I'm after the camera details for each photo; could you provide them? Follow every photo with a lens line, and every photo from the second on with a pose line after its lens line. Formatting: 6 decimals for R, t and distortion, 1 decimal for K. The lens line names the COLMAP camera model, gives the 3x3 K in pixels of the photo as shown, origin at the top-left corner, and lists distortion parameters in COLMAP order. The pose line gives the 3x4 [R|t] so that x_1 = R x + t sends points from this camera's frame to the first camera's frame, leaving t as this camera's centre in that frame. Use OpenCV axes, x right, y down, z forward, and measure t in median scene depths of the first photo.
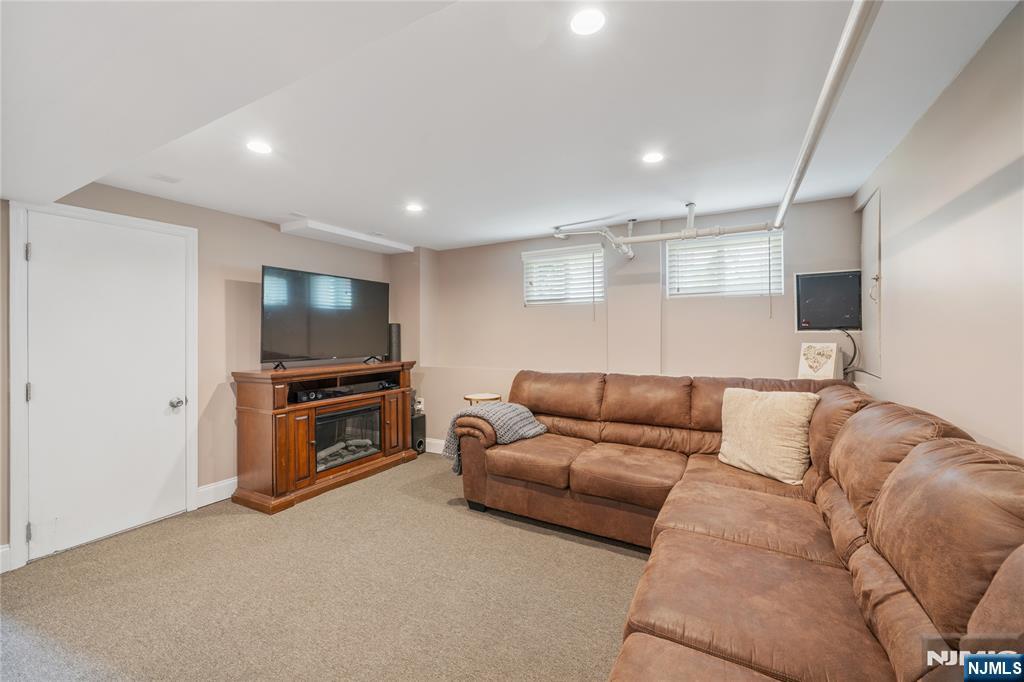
lens RADIAL K [[407.2, 0, 510.6], [0, 407.2, 338.6], [0, 0, 1]] dist [-0.000209, 0.000546]
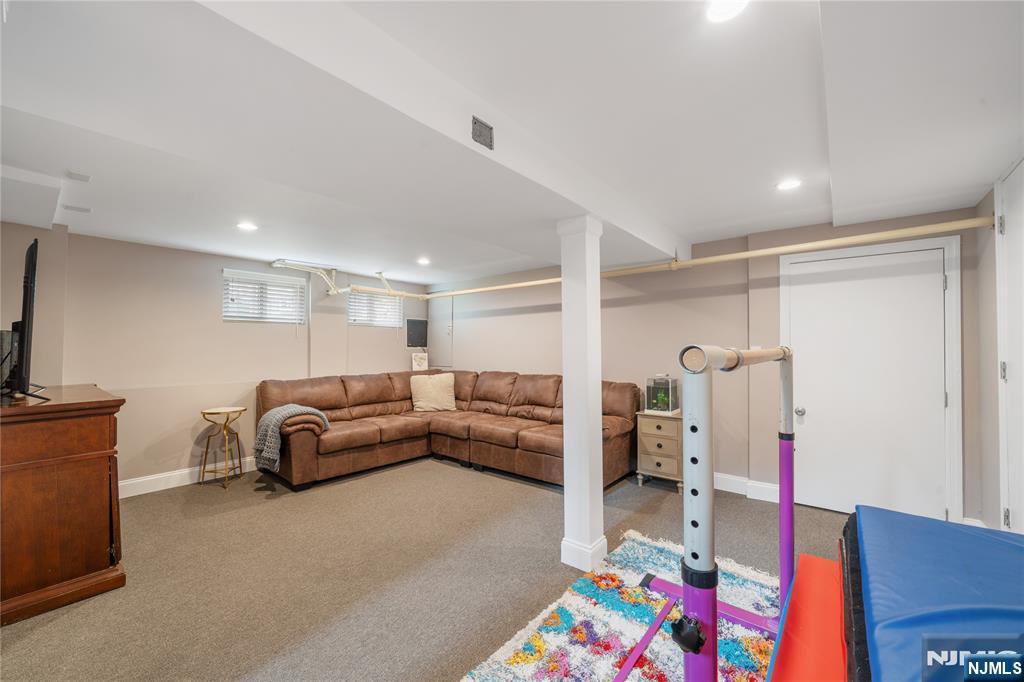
lens RADIAL K [[407.2, 0, 509.4], [0, 407.2, 344.9], [0, 0, 1]] dist [-0.000209, 0.000546]
pose [[0.180782, 0.013976, 0.983424, -1.201096], [0.006465, 0.999861, -0.015398, 0.002727], [-0.983502, 0.009142, 0.180666, 0.158664]]
